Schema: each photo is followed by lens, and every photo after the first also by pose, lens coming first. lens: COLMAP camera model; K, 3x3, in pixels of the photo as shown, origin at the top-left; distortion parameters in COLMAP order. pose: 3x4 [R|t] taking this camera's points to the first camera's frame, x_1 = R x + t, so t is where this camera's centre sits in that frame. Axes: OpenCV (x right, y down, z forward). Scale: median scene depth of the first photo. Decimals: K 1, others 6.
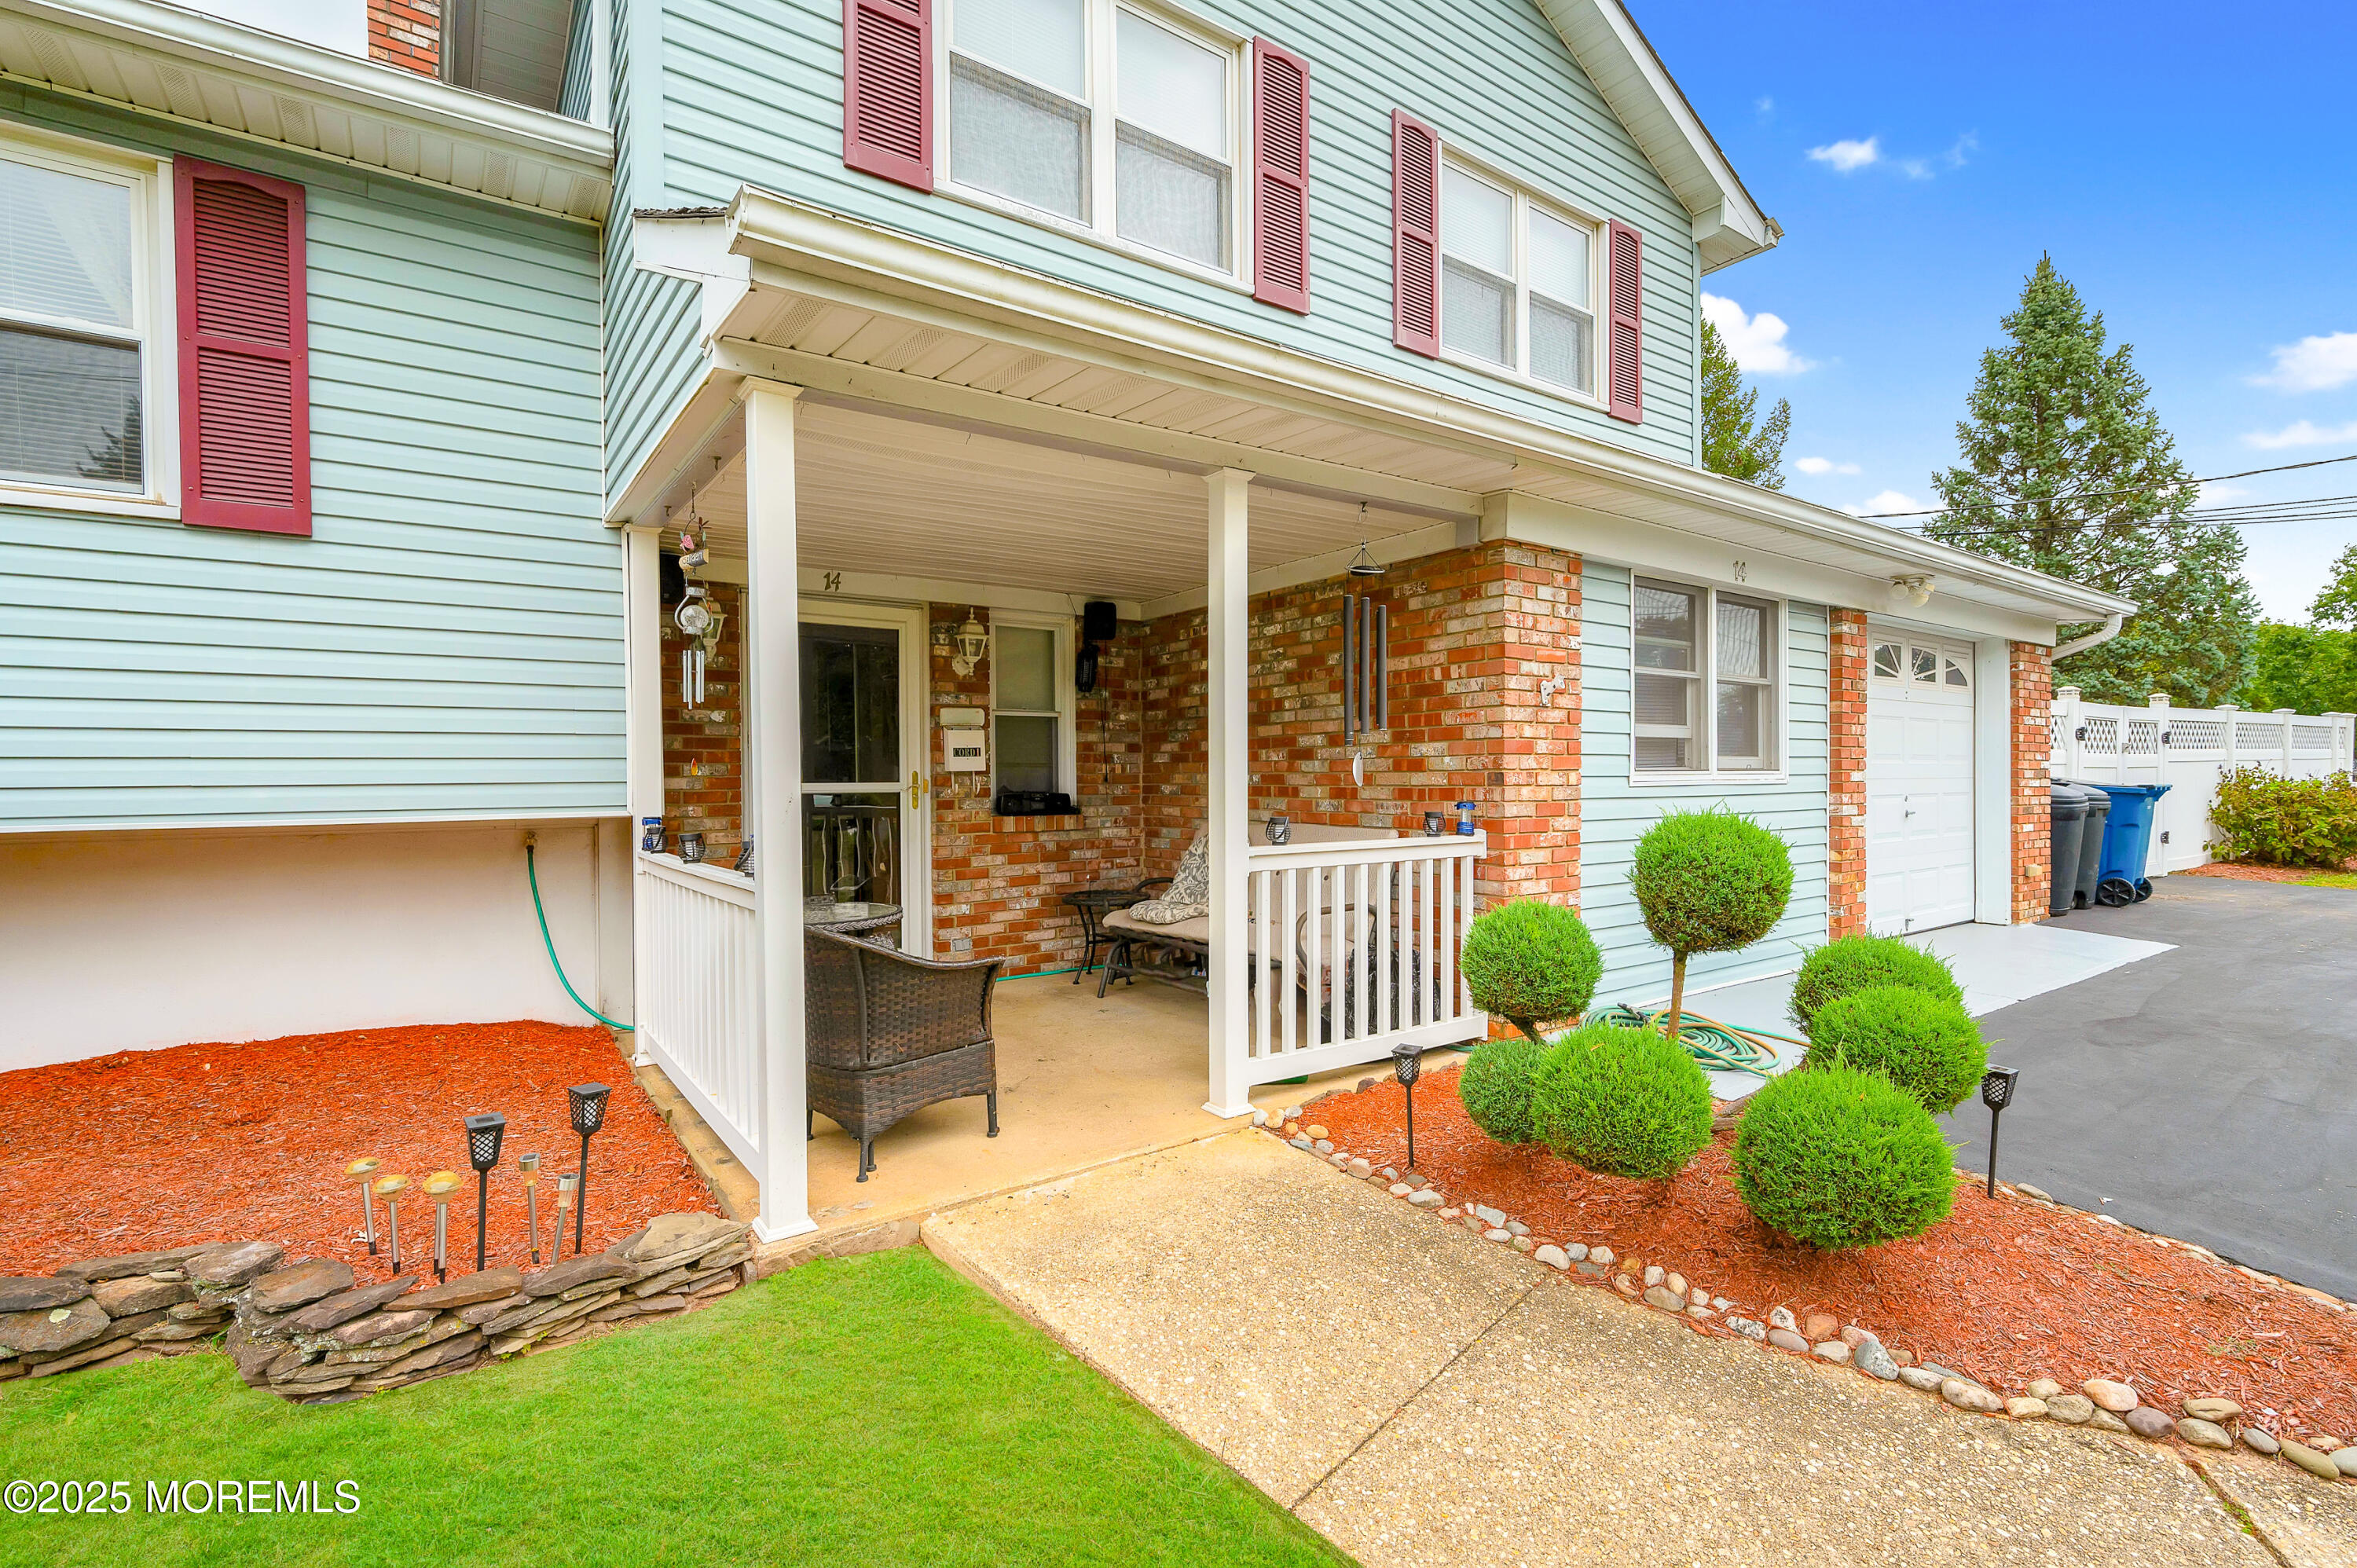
lens RADIAL K [[1037.6, 0, 1178.5], [0, 1037.6, 784.0], [0, 0, 1]] dist [-0.000327, -0.000081]
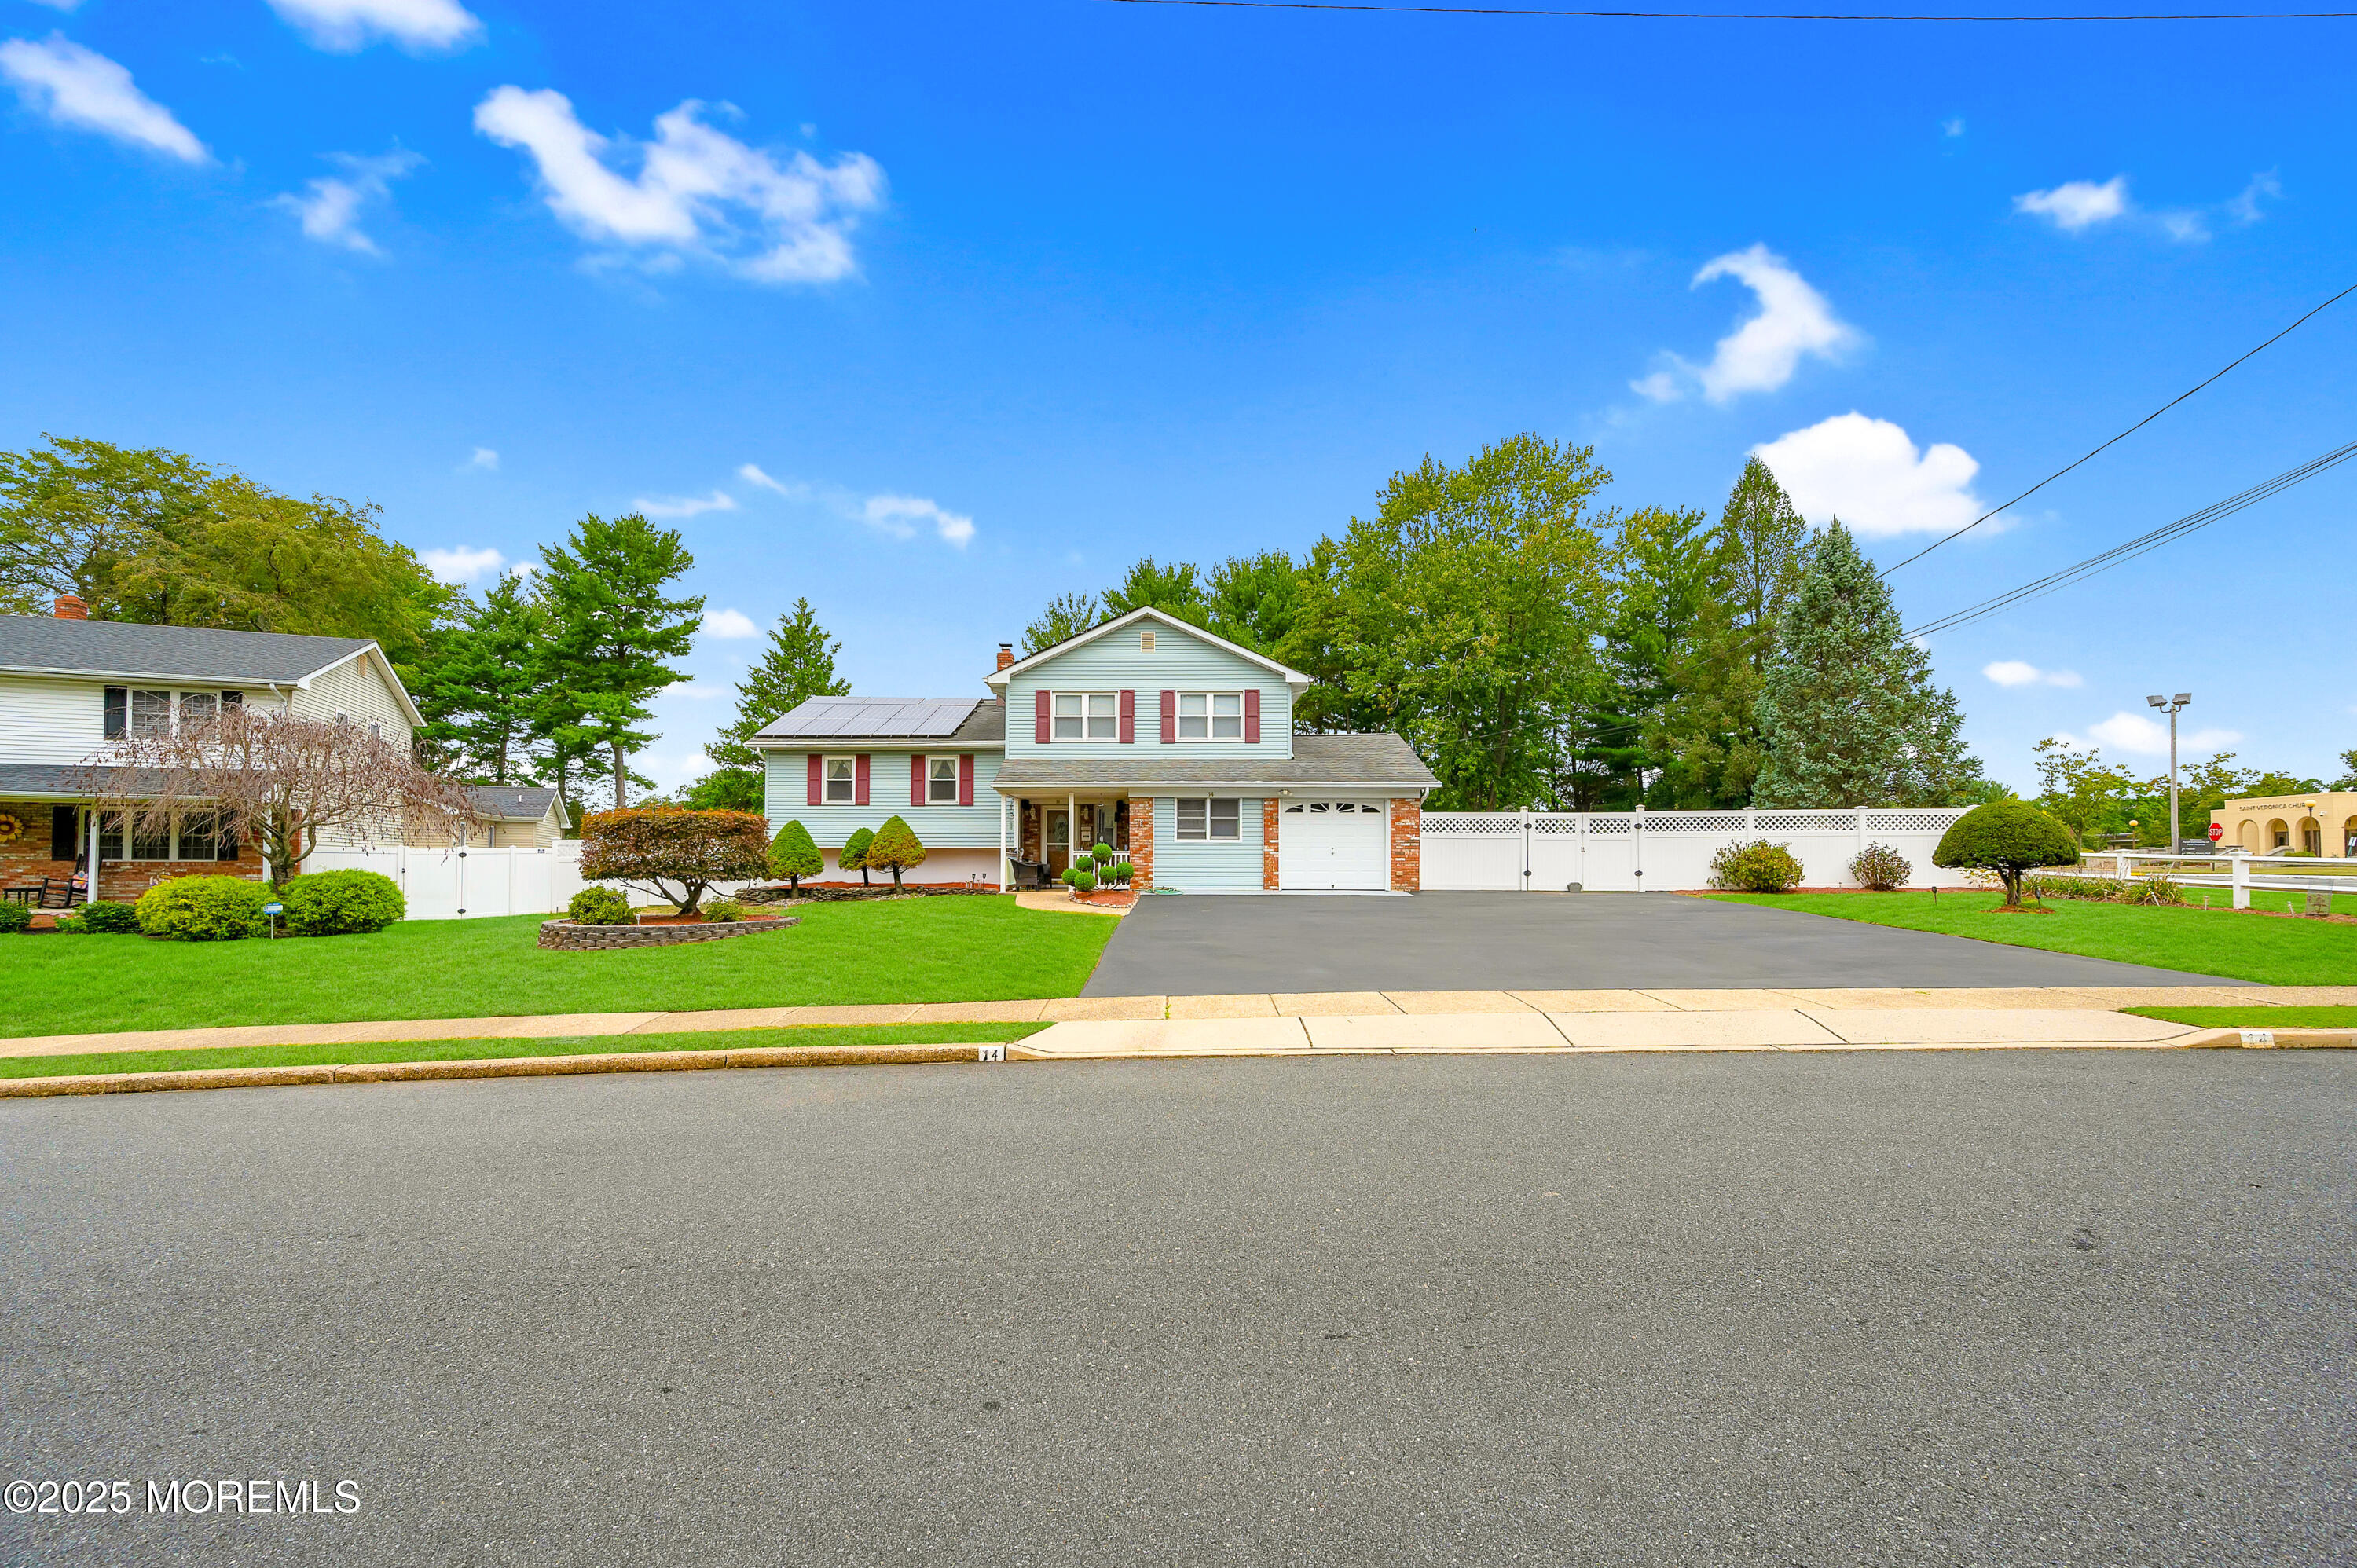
lens RADIAL K [[914.9, 0, 1168.8], [0, 914.9, 839.1], [0, 0, 1]] dist [0.001925, 0.000152]
pose [[0.818640, -0.009588, -0.574227, 2.423567], [-0.011724, 0.999373, -0.033400, 0.108690], [0.574187, 0.034075, 0.818014, -2.097669]]
